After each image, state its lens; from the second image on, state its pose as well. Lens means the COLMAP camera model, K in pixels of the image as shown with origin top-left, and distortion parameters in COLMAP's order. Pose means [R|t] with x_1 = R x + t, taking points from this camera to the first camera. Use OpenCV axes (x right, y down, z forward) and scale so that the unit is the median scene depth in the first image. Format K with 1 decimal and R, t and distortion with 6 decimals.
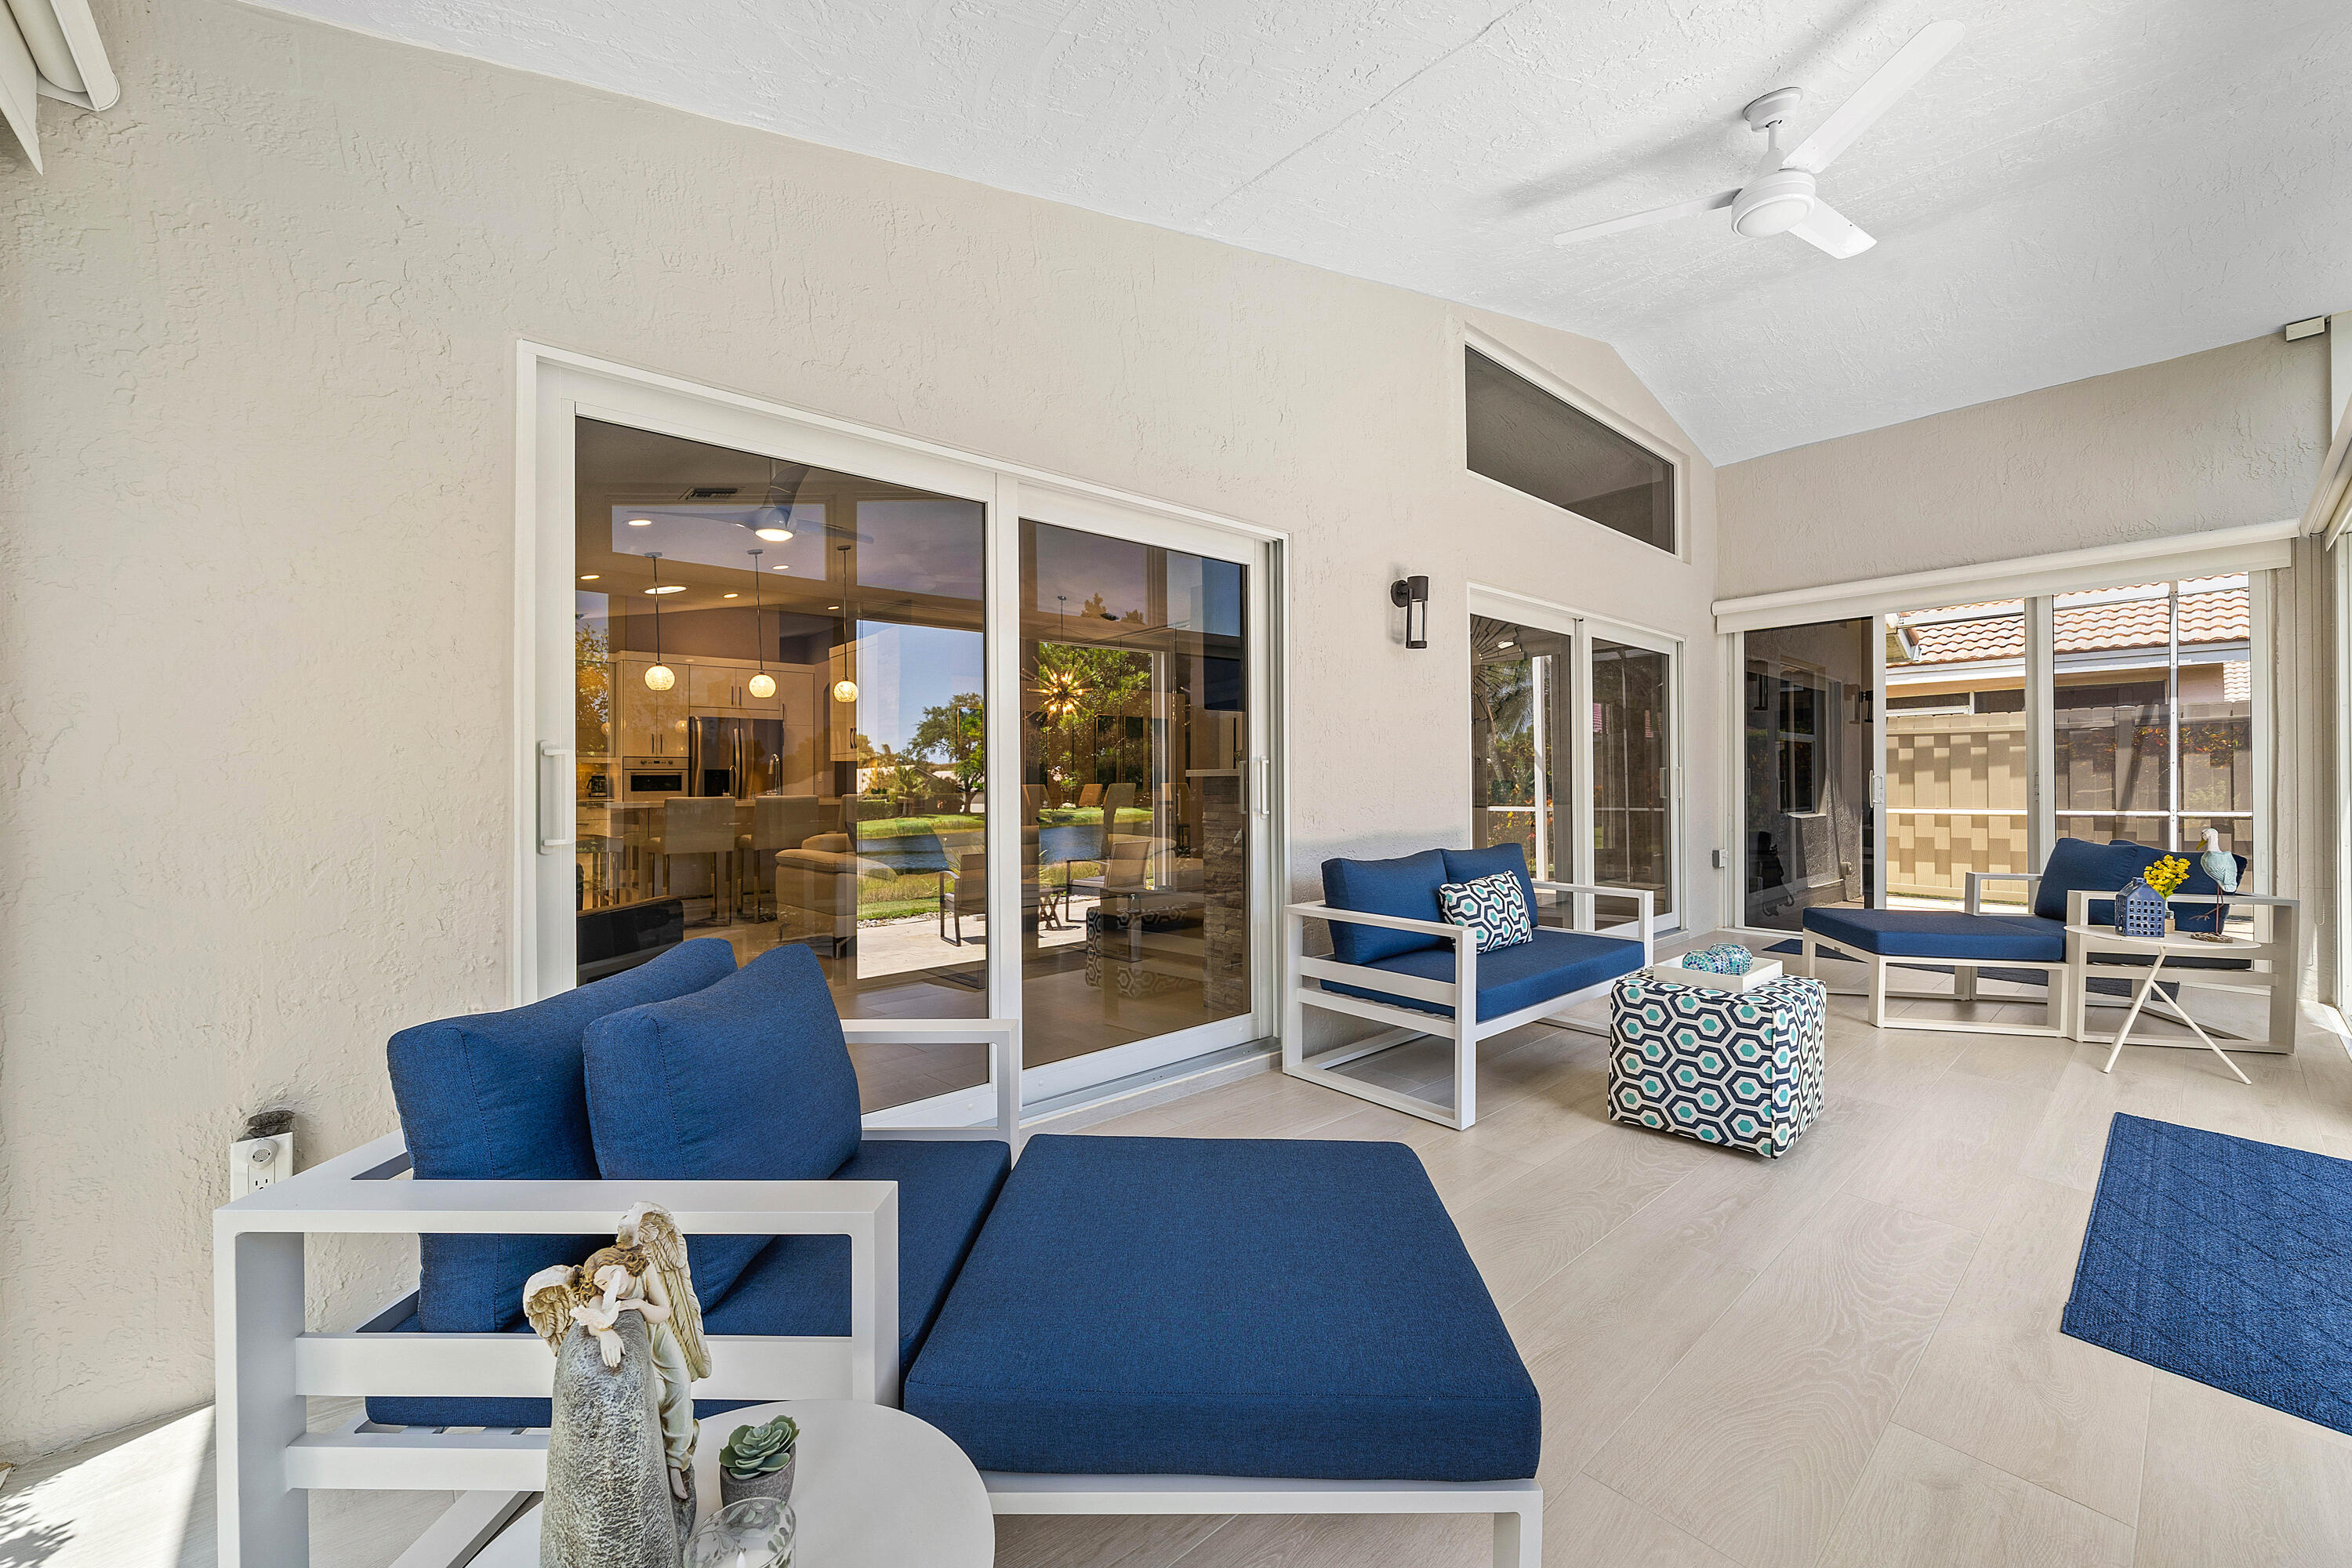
lens RADIAL K [[887.1, 0, 1170.4], [0, 887.1, 780.3], [0, 0, 1]] dist [-0.009552, 0.001613]
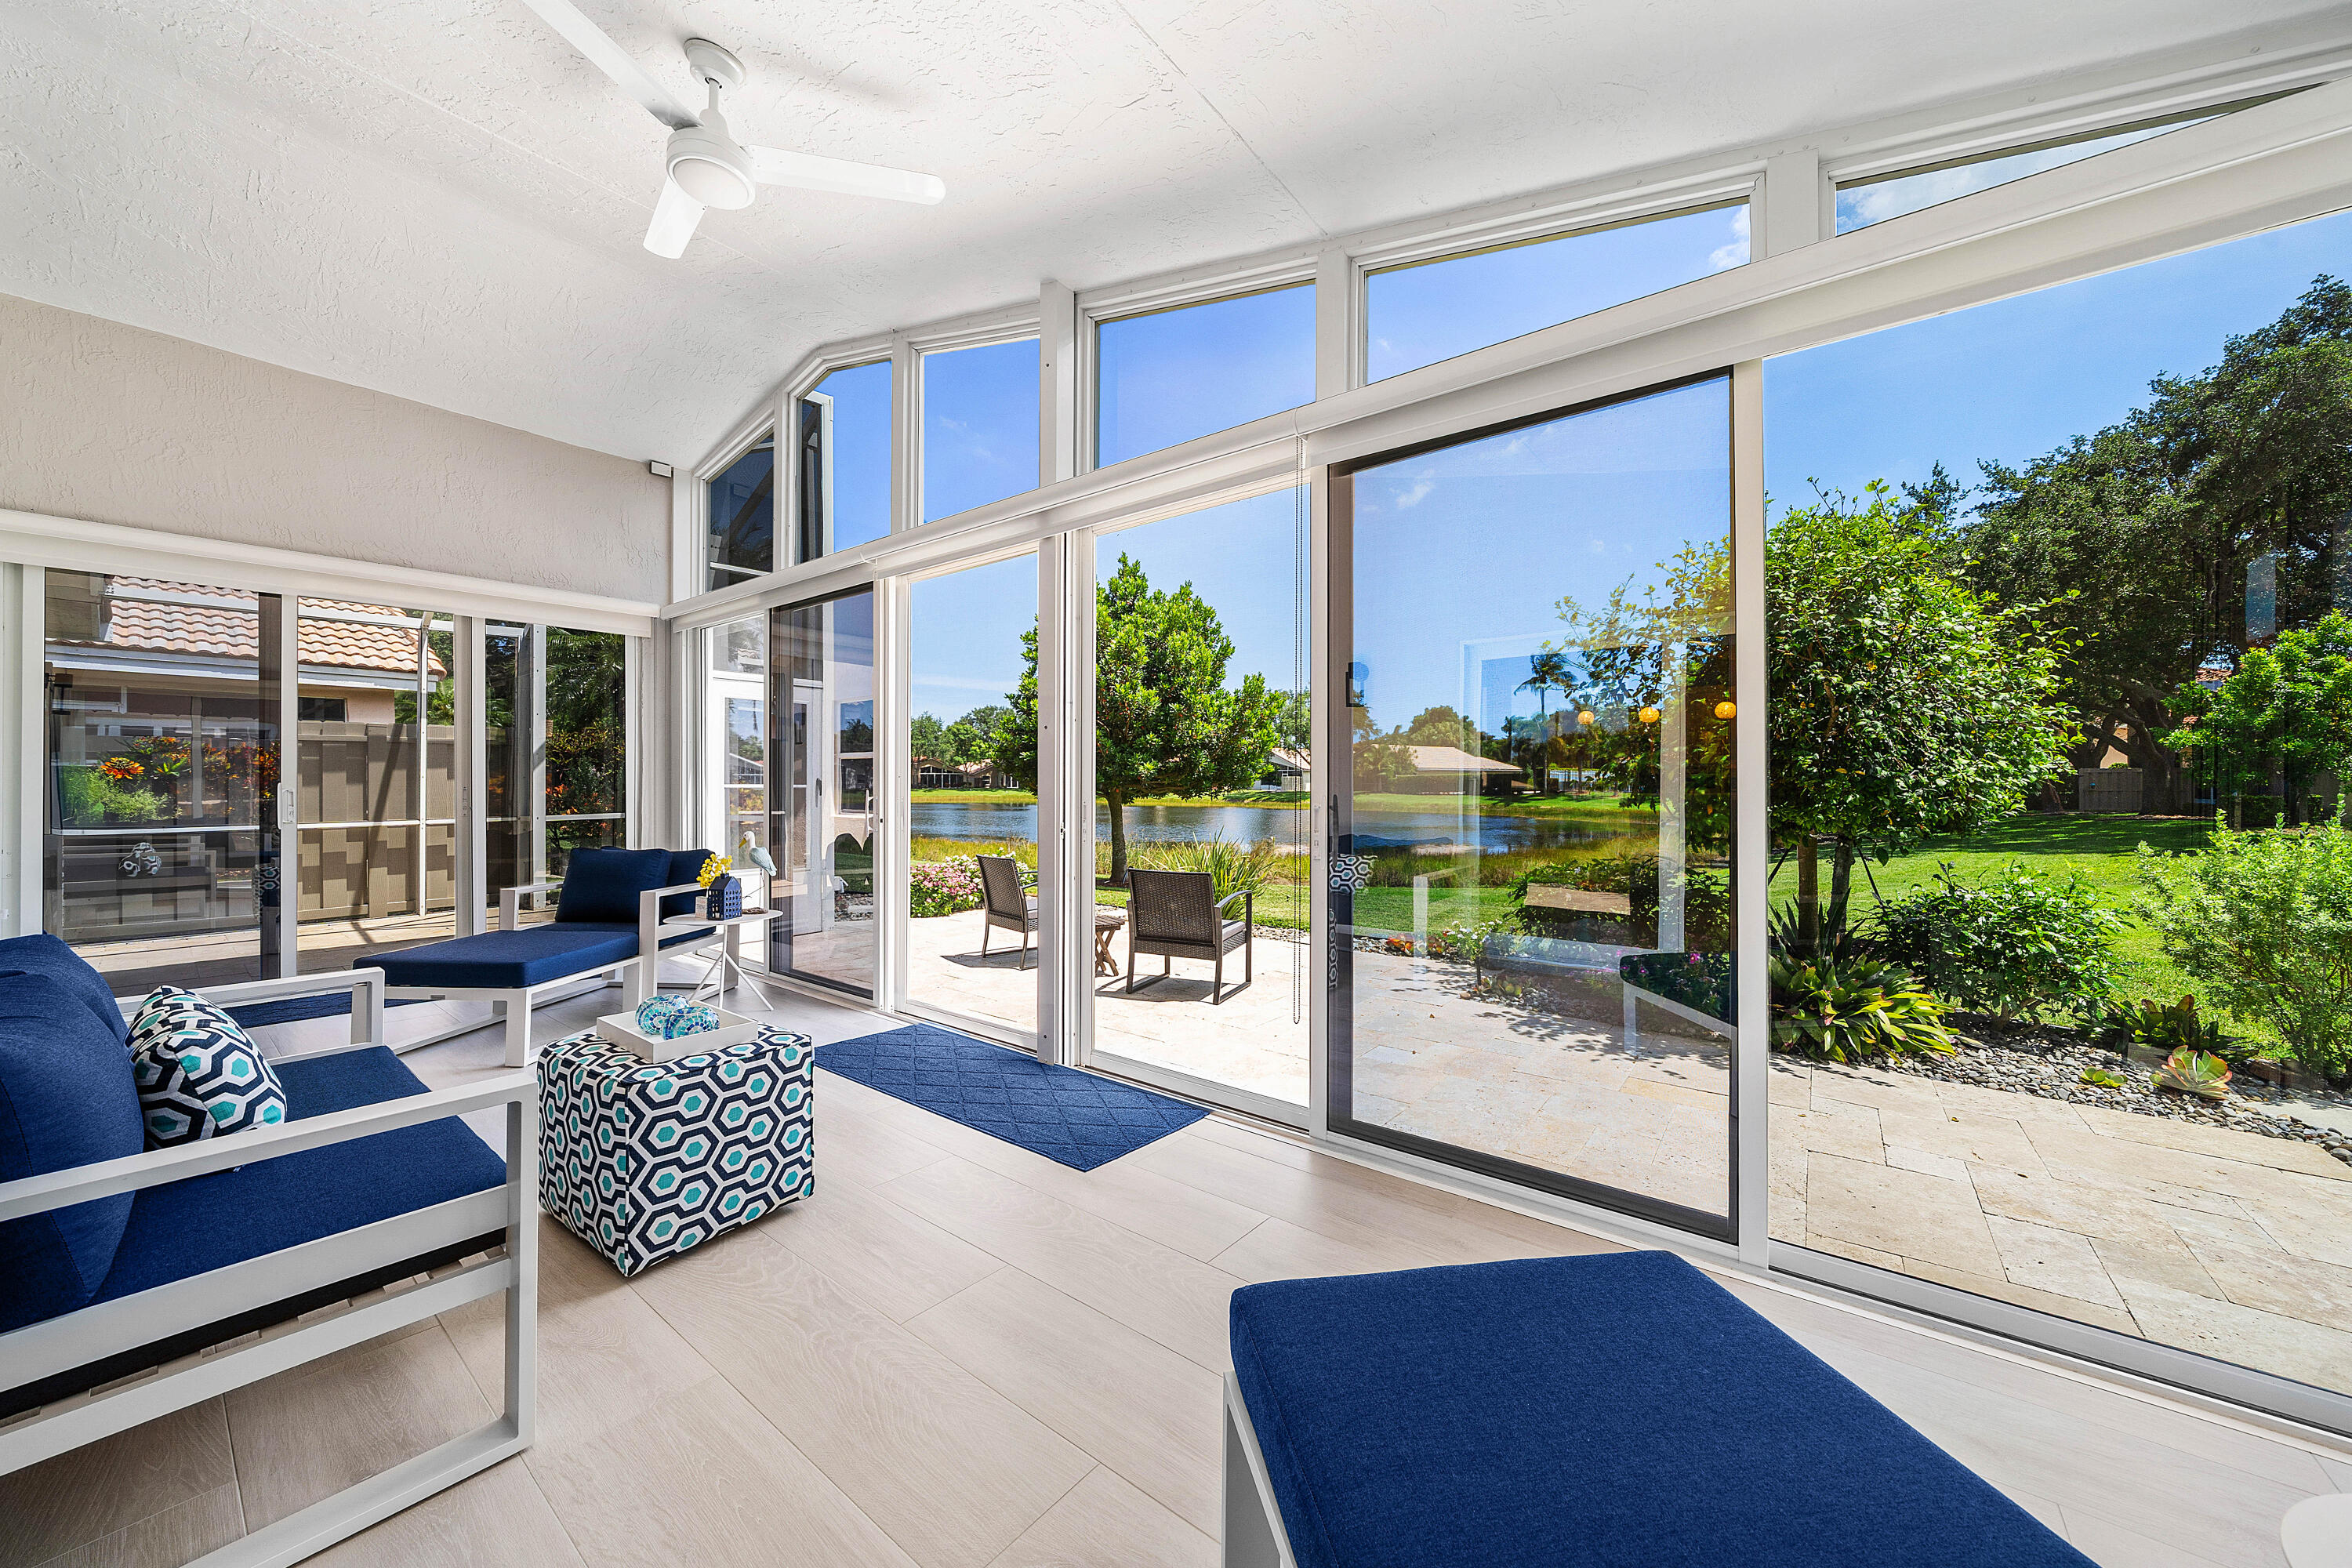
lens RADIAL K [[839.2, 0, 1190.0], [0, 839.2, 785.5], [0, 0, 1]] dist [-0.005081, 0.000529]
pose [[-0.181883, 0.002818, 0.983316, -0.083241], [0.002020, 0.999995, -0.002492, -0.004381], [-0.983318, 0.001533, -0.181888, 0.219044]]
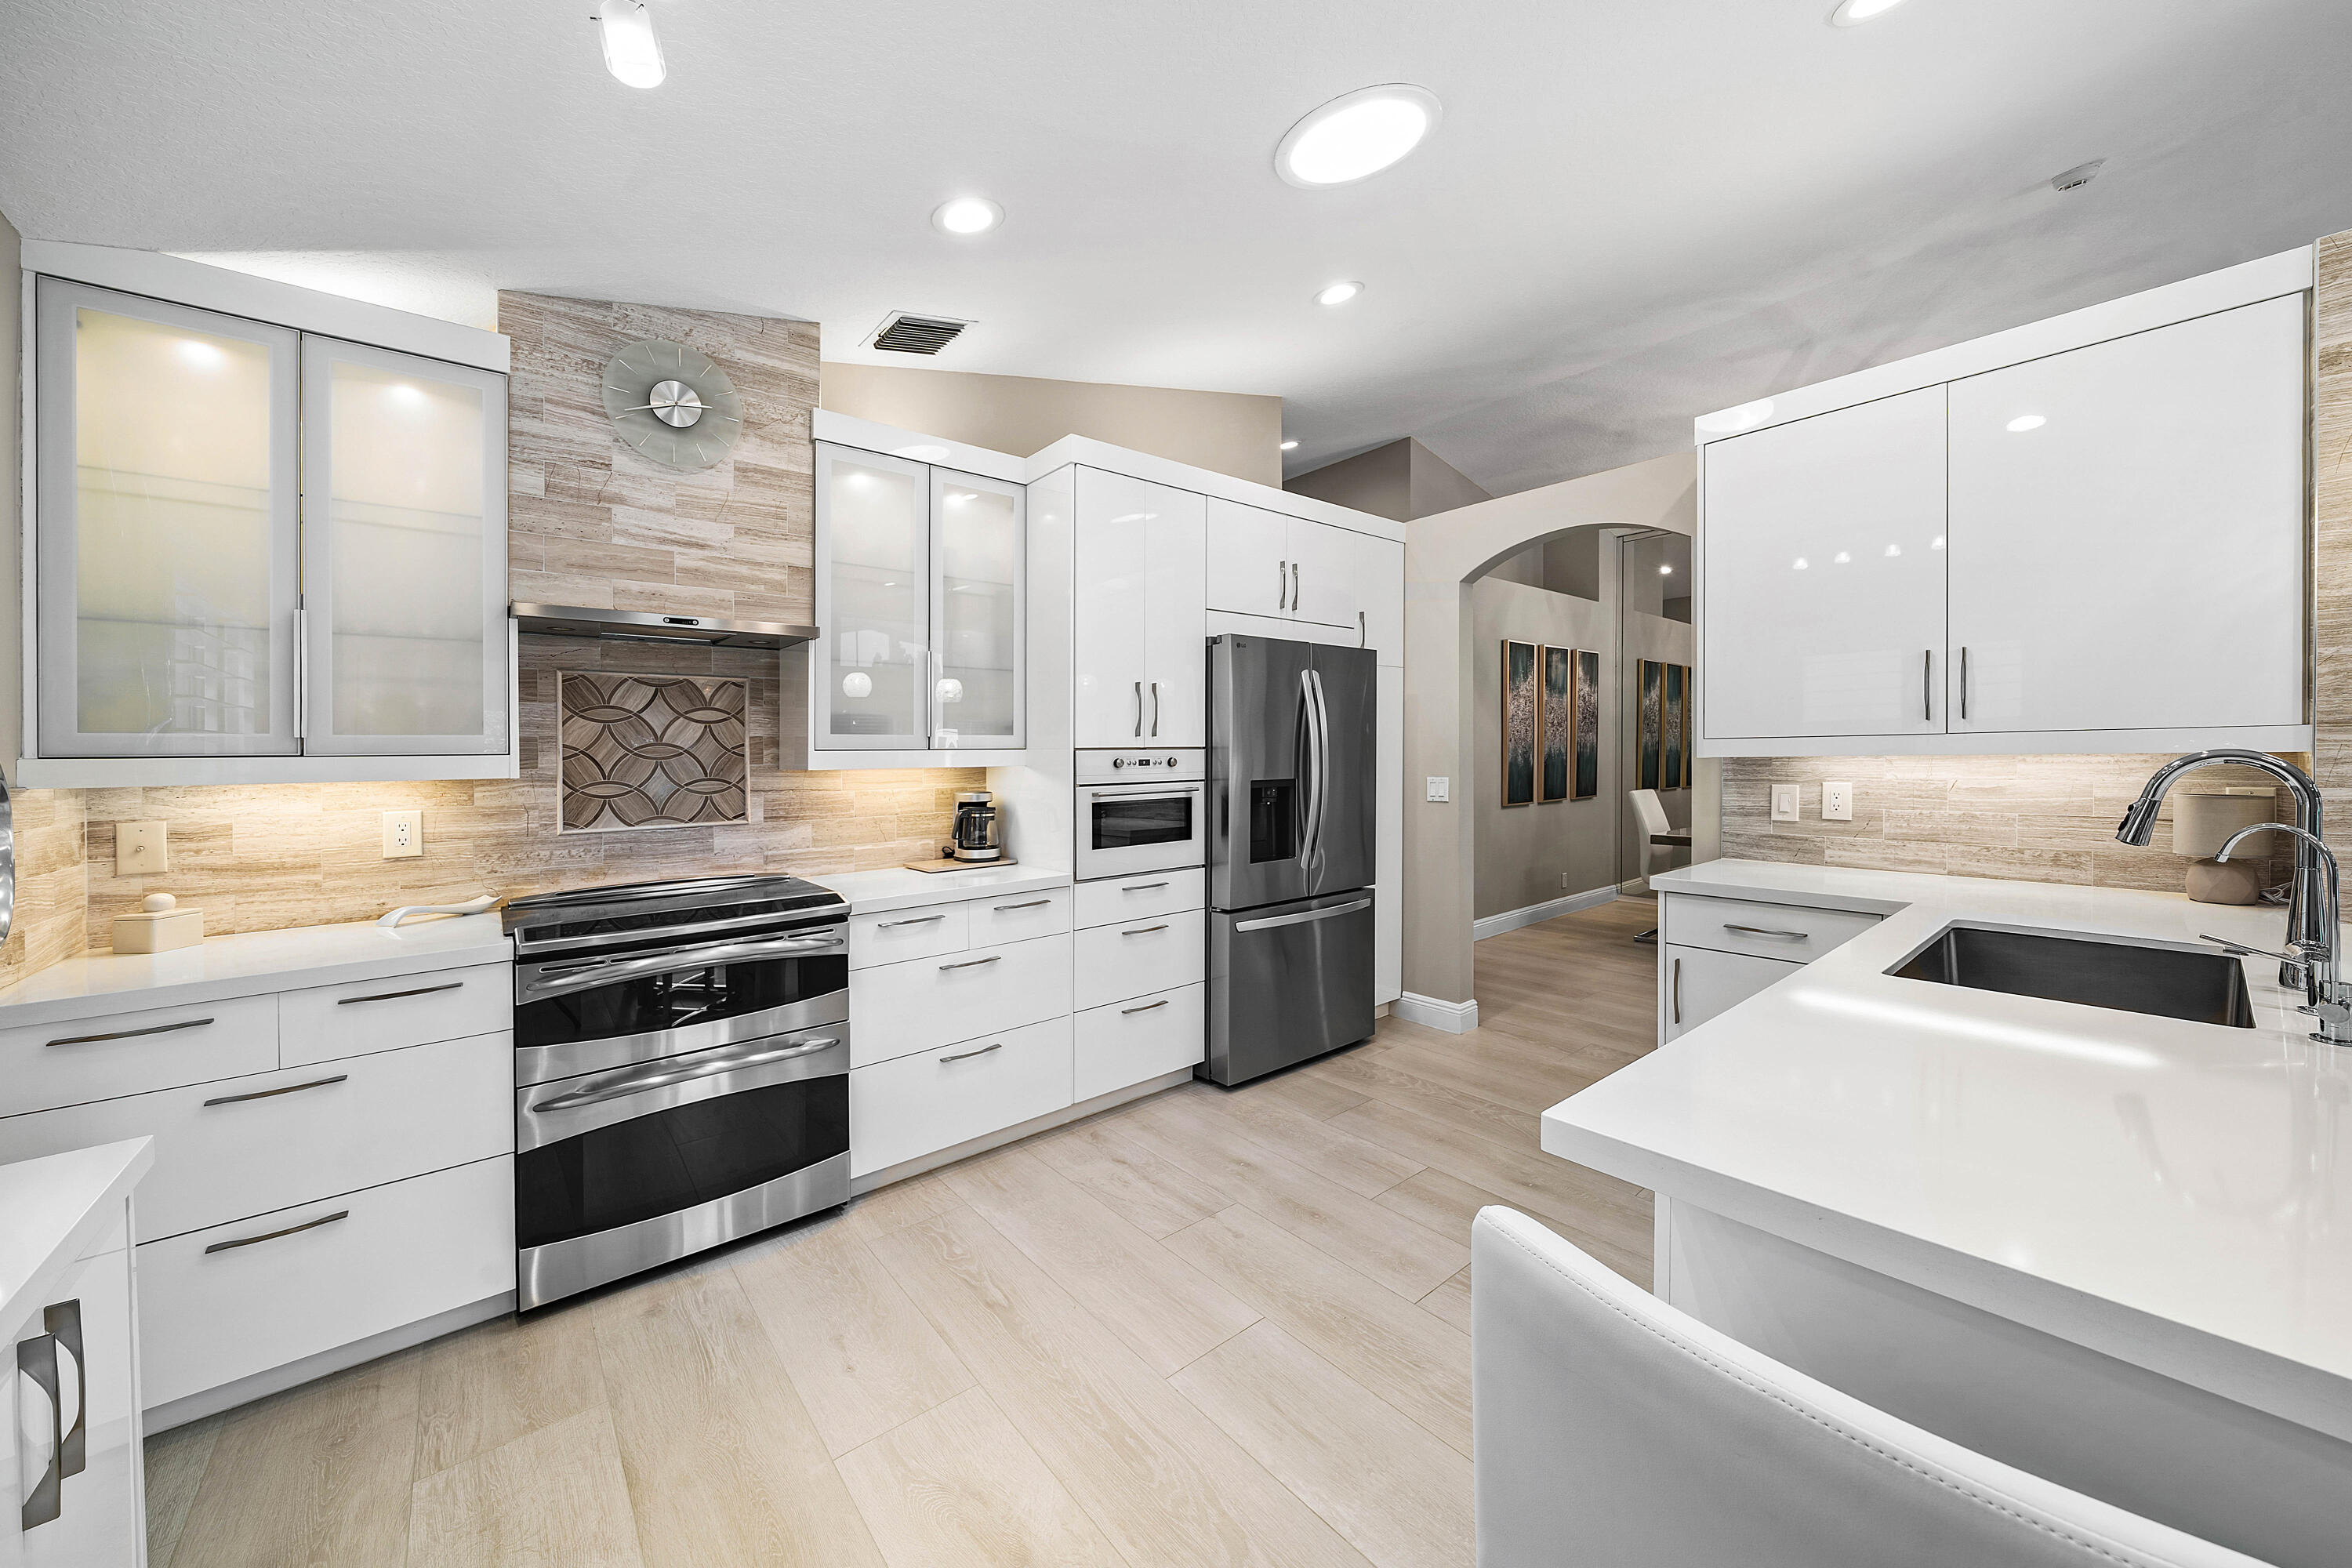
lens RADIAL K [[839.2, 0, 1176.7], [0, 839.2, 753.1], [0, 0, 1]] dist [-0.005081, 0.000529]
pose [[0.999419, -0.007512, -0.033248, -0.680184], [0.007639, 0.999964, 0.003680, -0.031353], [0.033220, -0.003932, 0.999440, 0.809867]]
